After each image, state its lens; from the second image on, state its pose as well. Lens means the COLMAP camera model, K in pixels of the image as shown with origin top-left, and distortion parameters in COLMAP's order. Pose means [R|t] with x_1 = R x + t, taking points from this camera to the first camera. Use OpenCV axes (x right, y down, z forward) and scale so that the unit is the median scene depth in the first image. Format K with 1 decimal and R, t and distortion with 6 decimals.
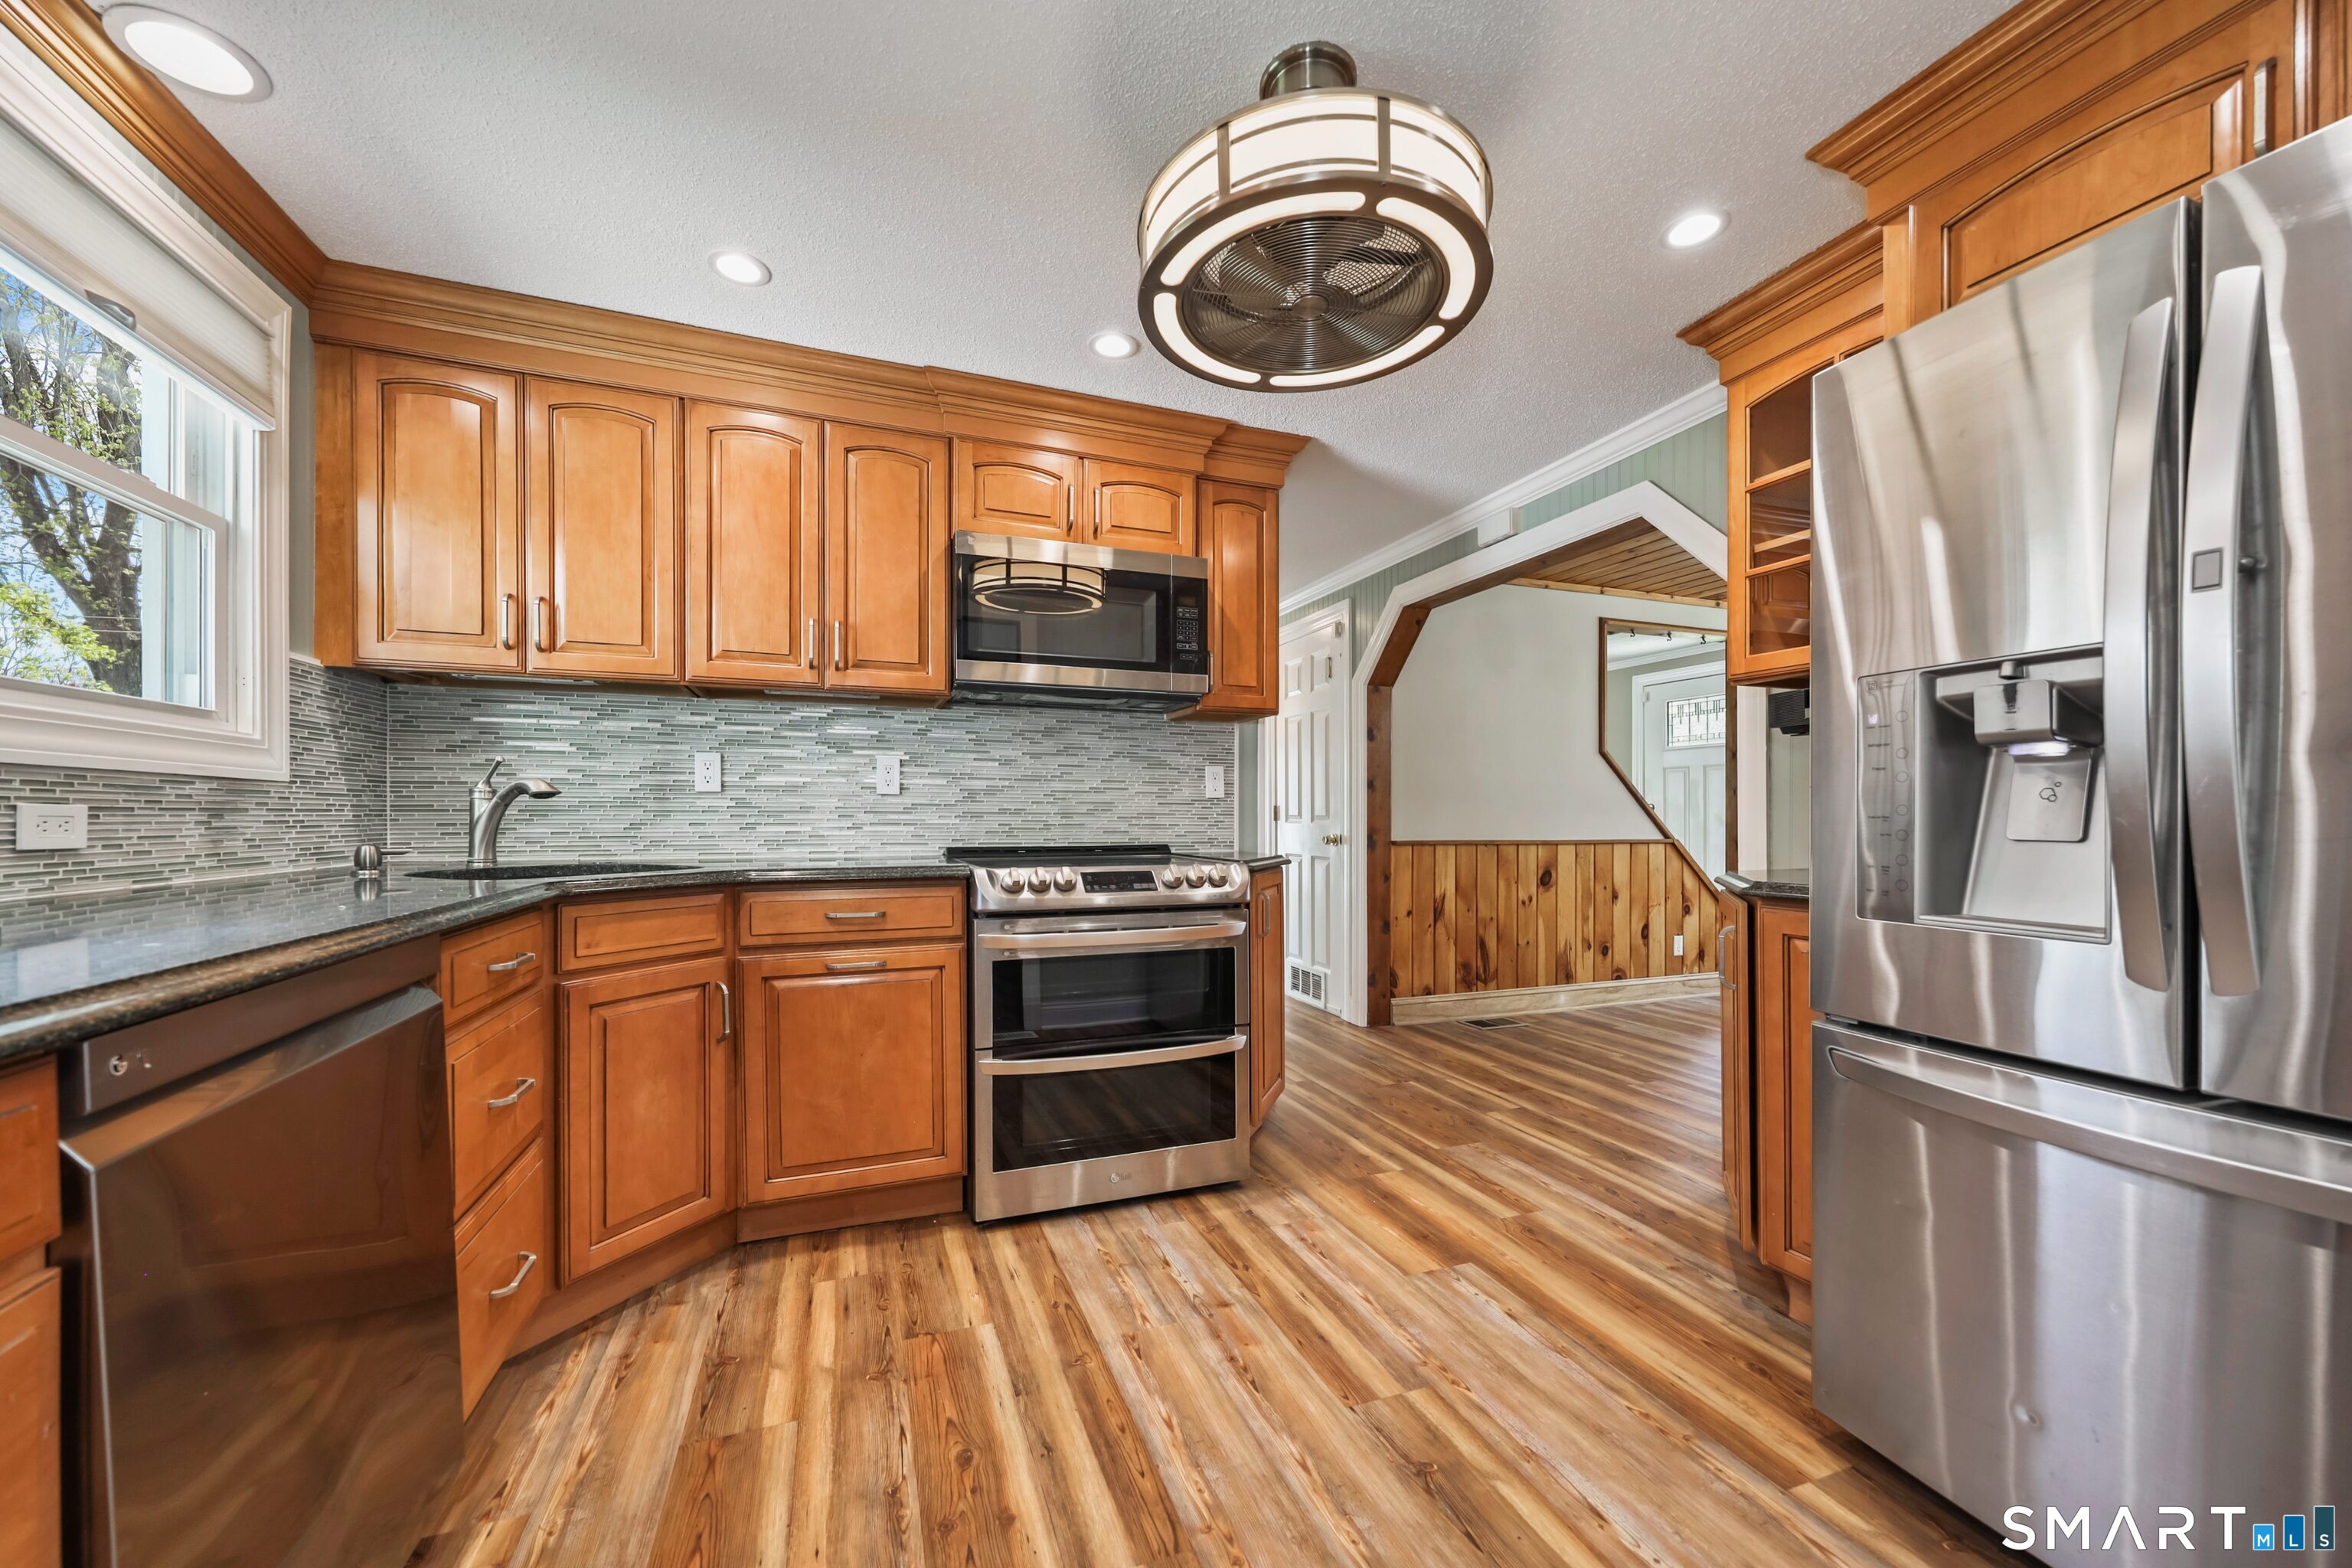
lens RADIAL K [[866.2, 0, 1152.2], [0, 866.2, 816.3], [0, 0, 1]] dist [0.000538, 0.000085]
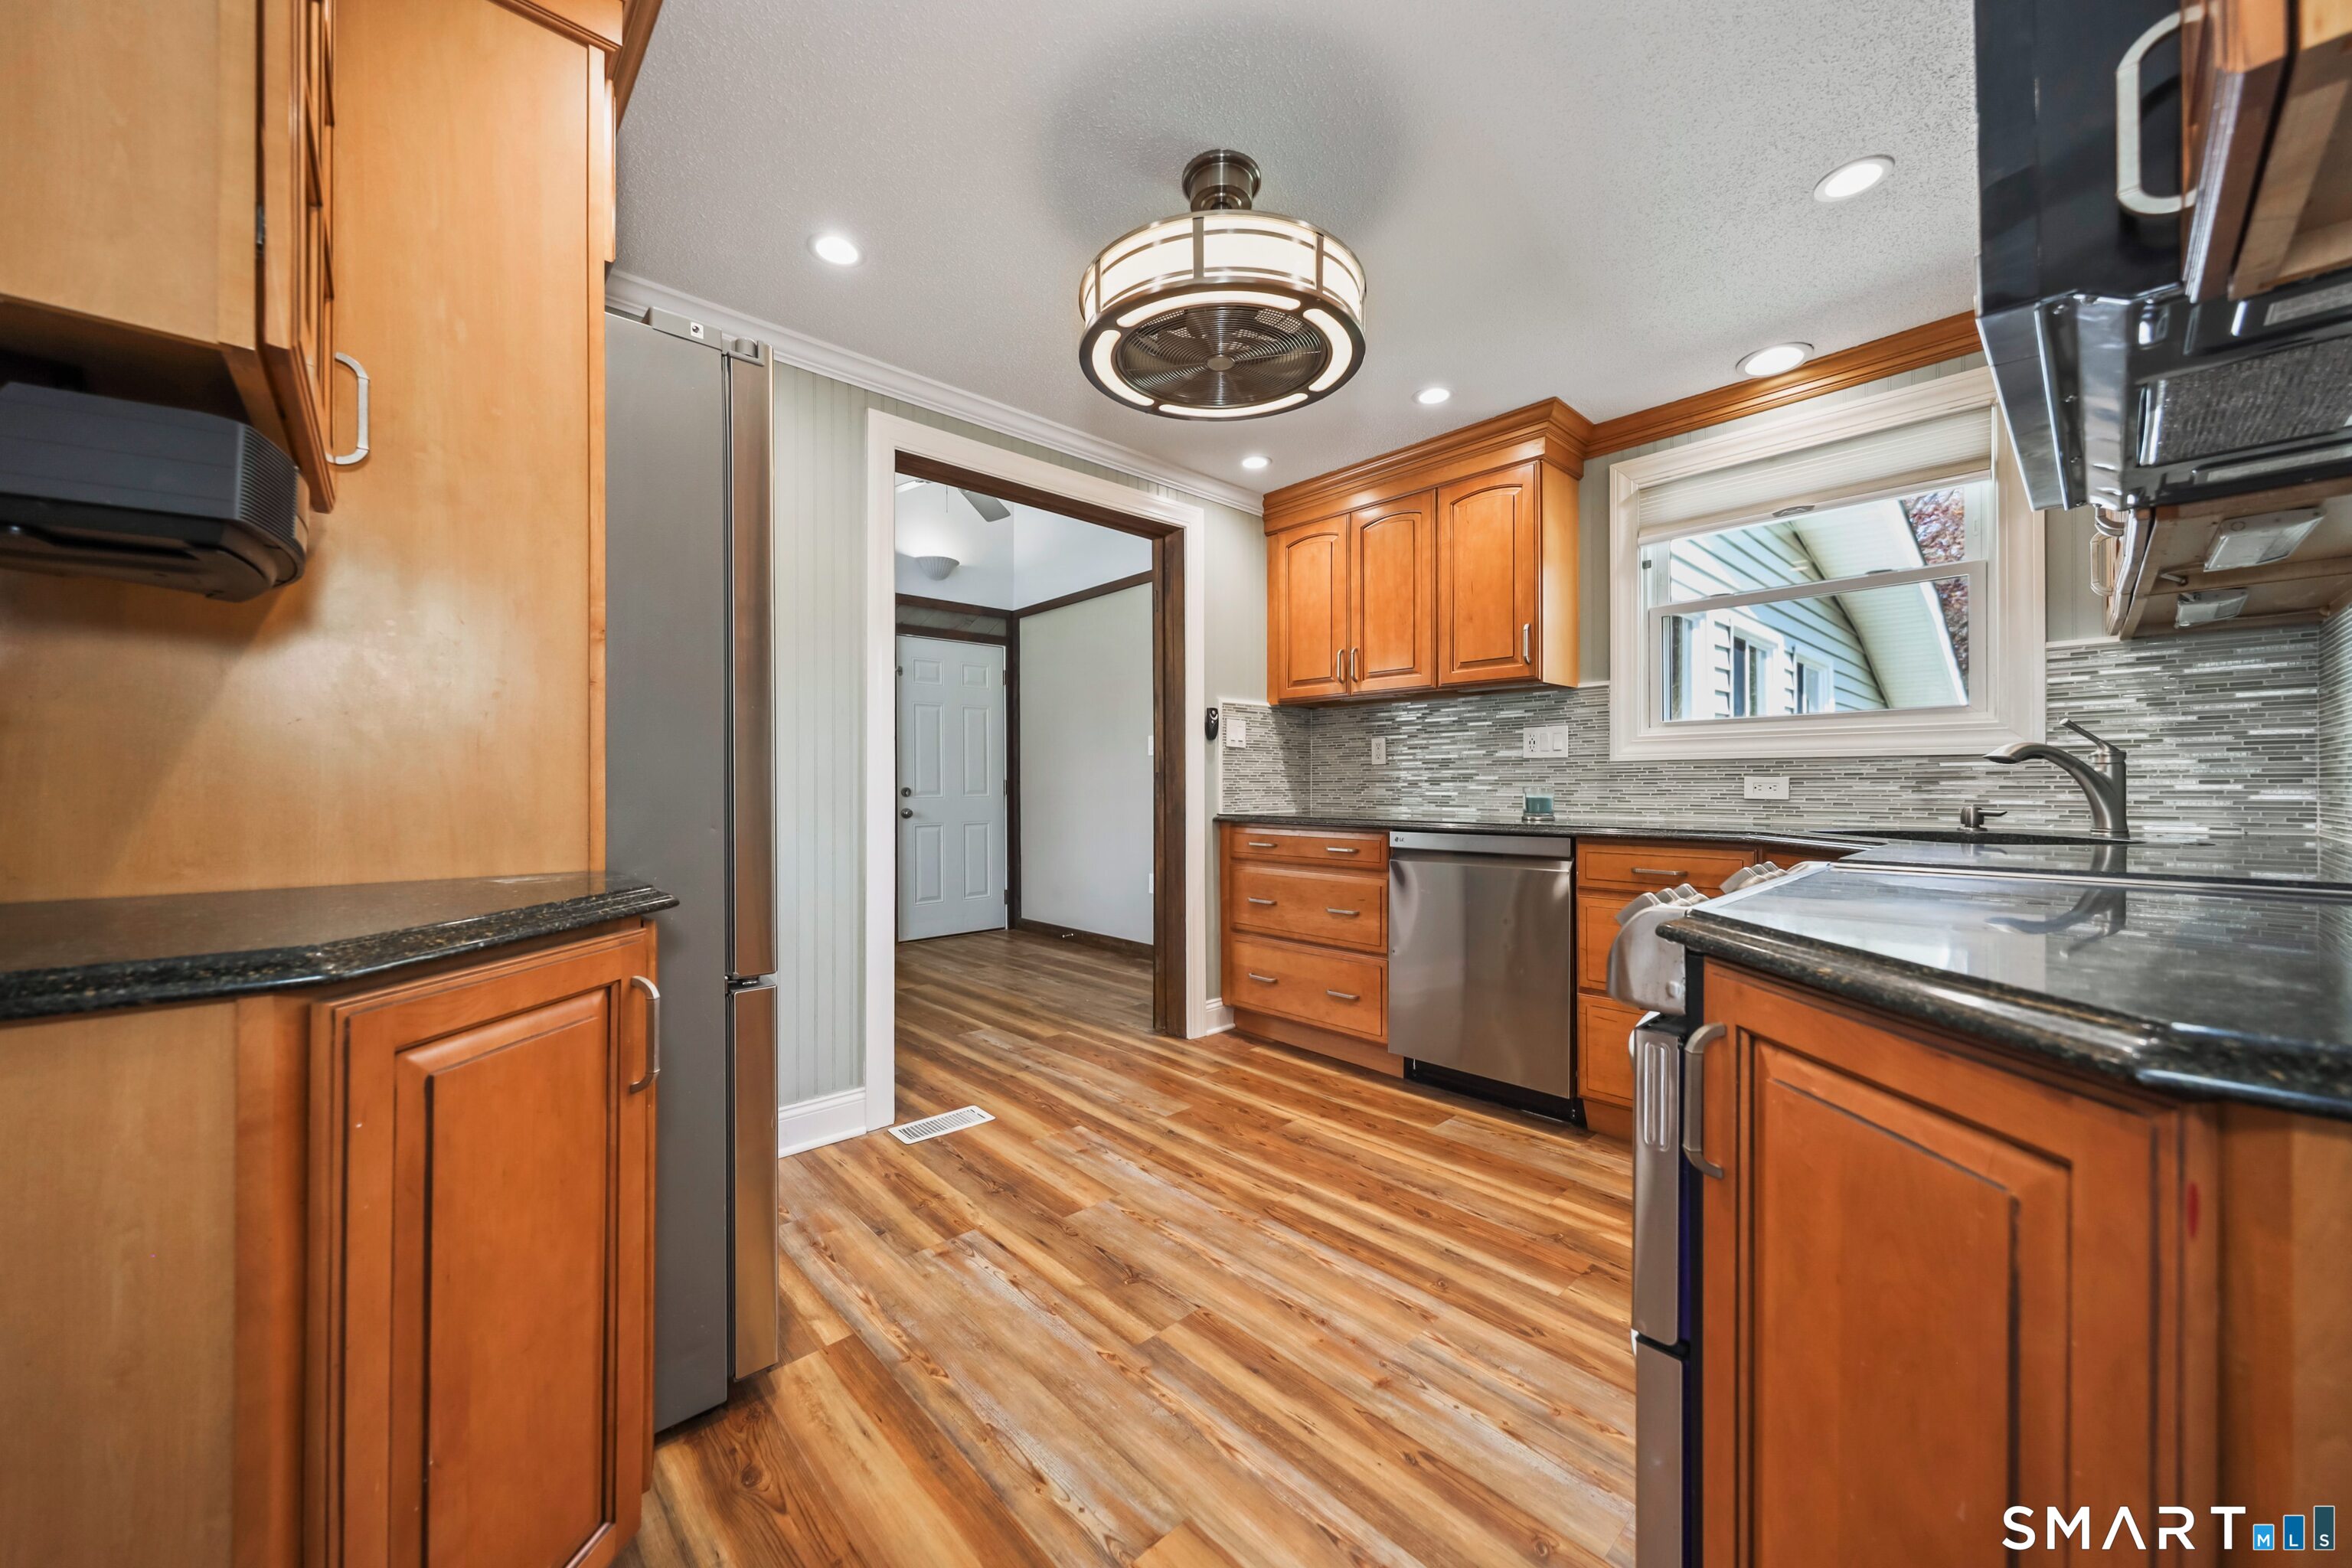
lens RADIAL K [[833.7, 0, 1176.0], [0, 833.7, 784.0], [0, 0, 1]] dist [0.001282, 0.000096]
pose [[-0.914446, -0.001399, -0.404705, 0.540689], [-0.000681, 0.999998, -0.001917, 0.004935], [0.404707, -0.001477, -0.914445, 1.536606]]
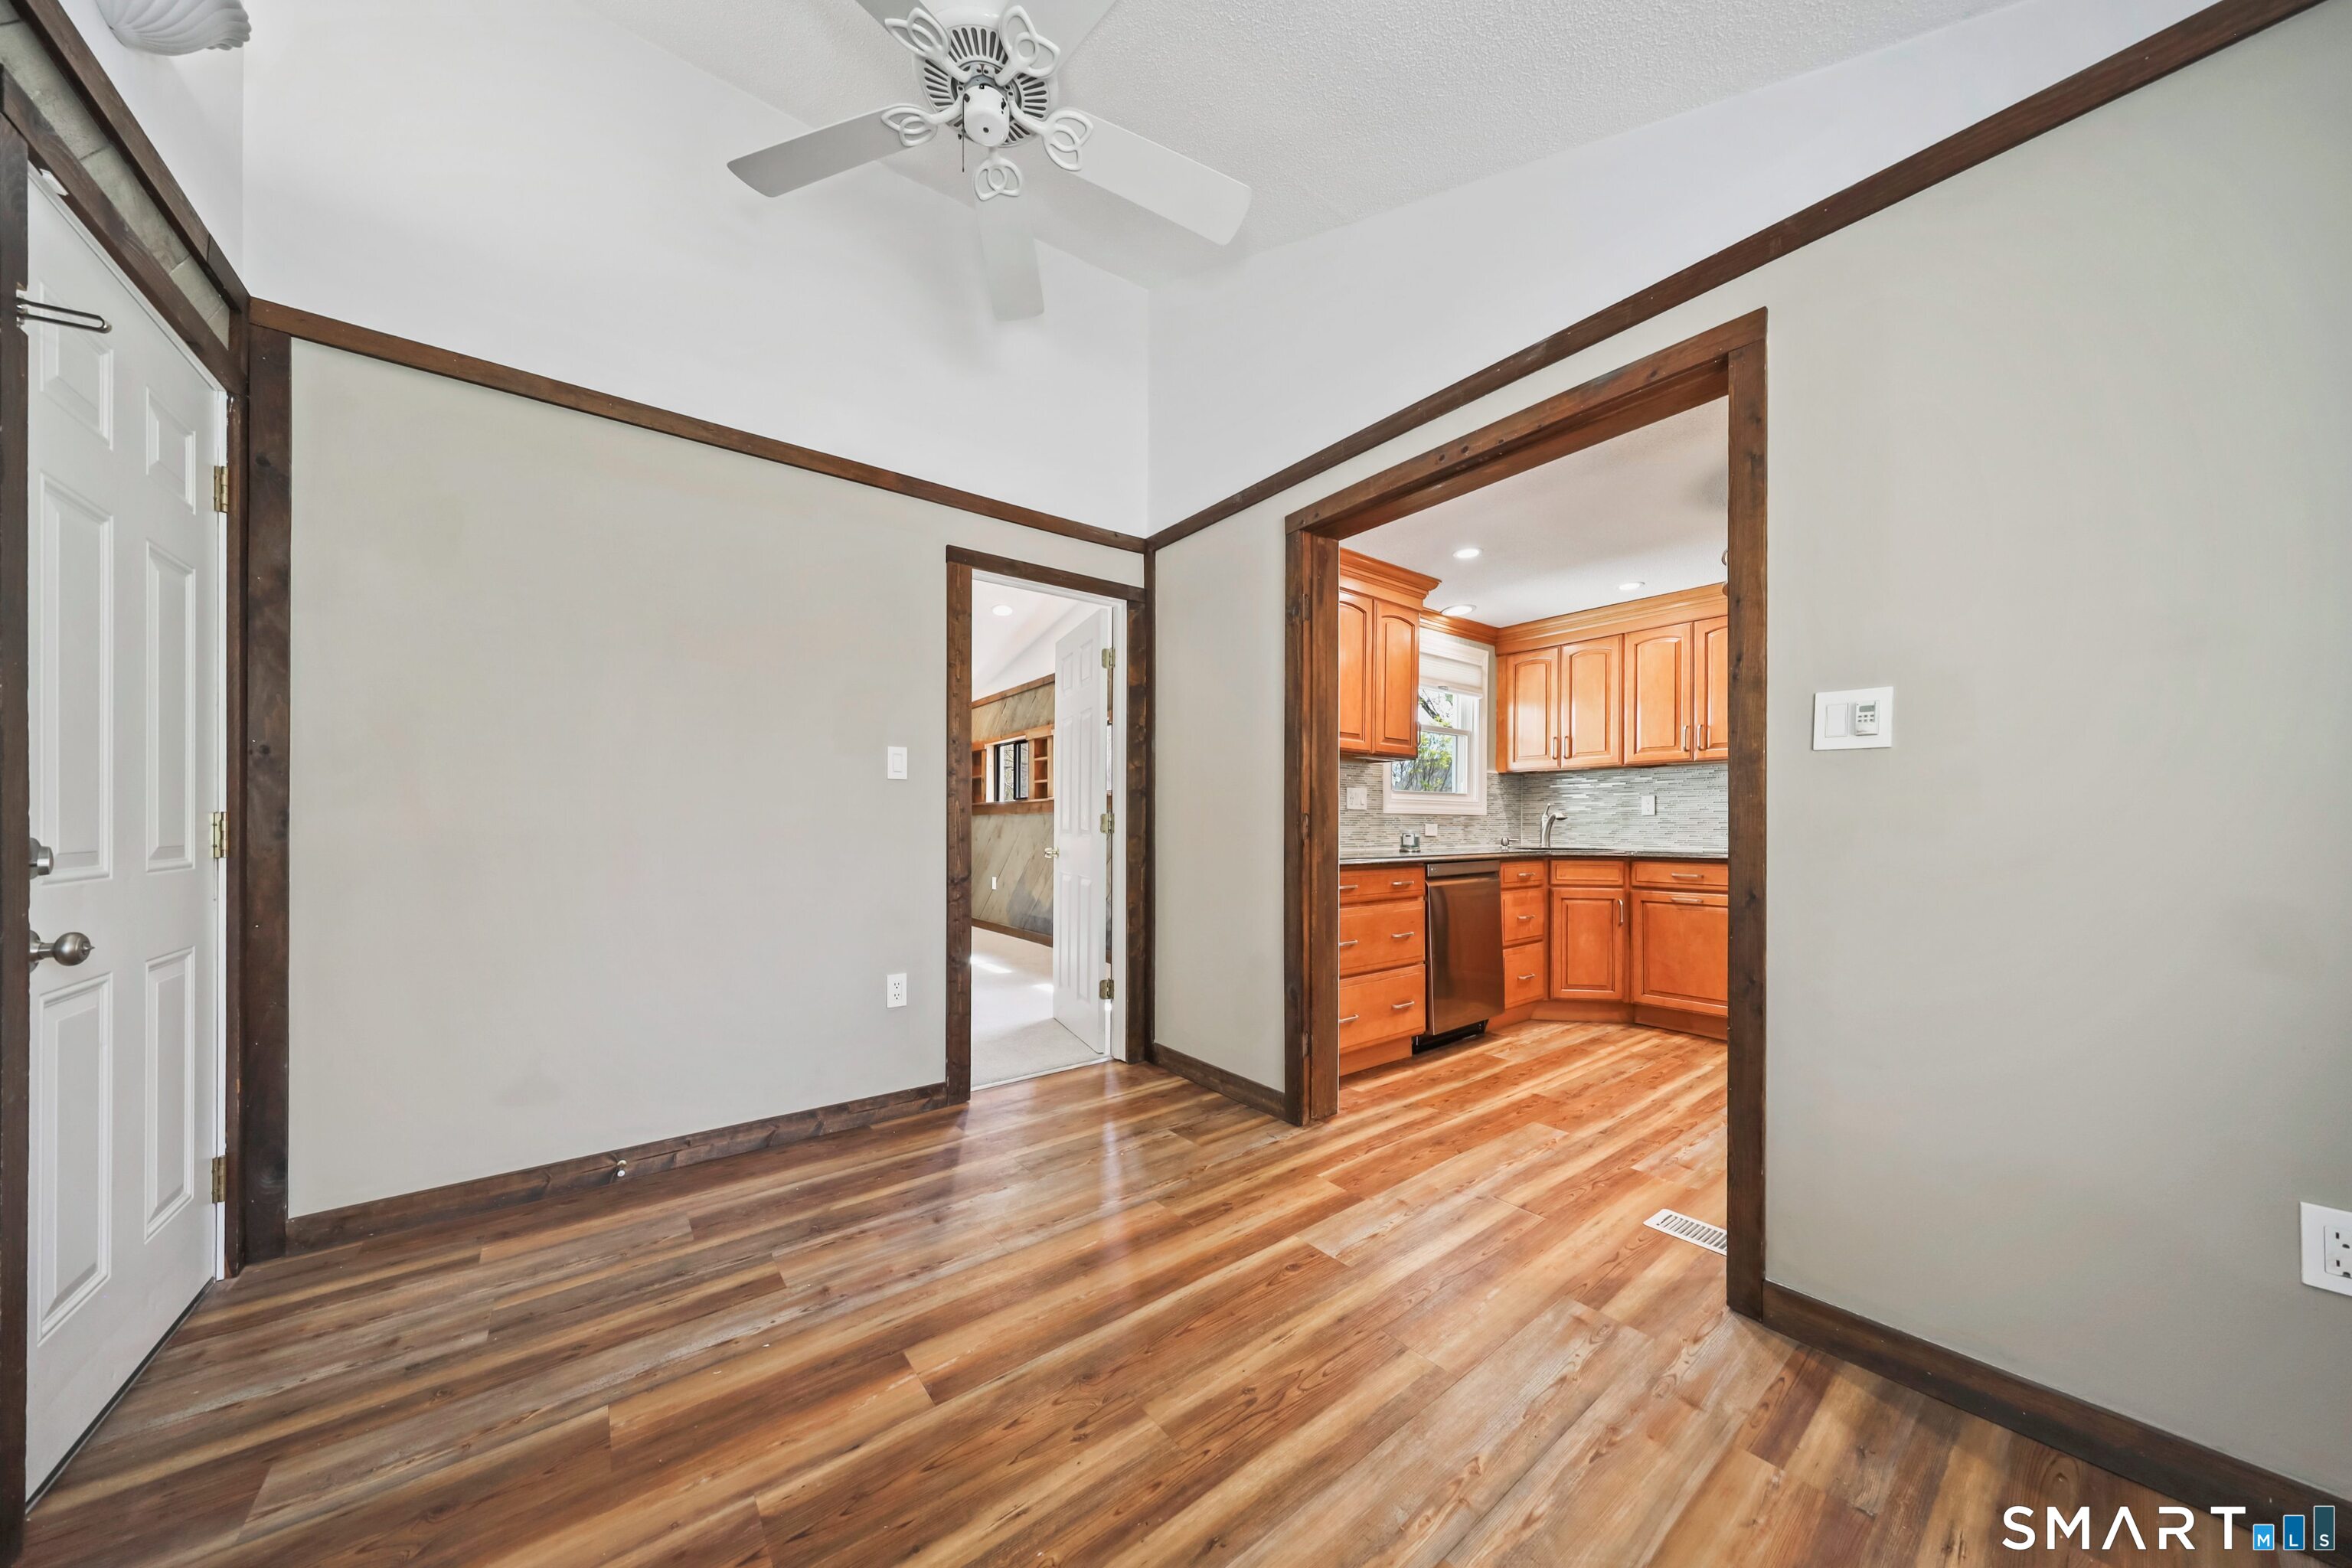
lens RADIAL K [[750.6, 0, 1173.0], [0, 750.6, 829.8], [0, 0, 1]] dist [0.000189, 0.000006]
pose [[0.306750, 0.003146, -0.951785, 1.047870], [-0.001658, 0.999995, 0.002771, 0.002785], [0.951789, 0.000728, 0.306753, -0.750977]]
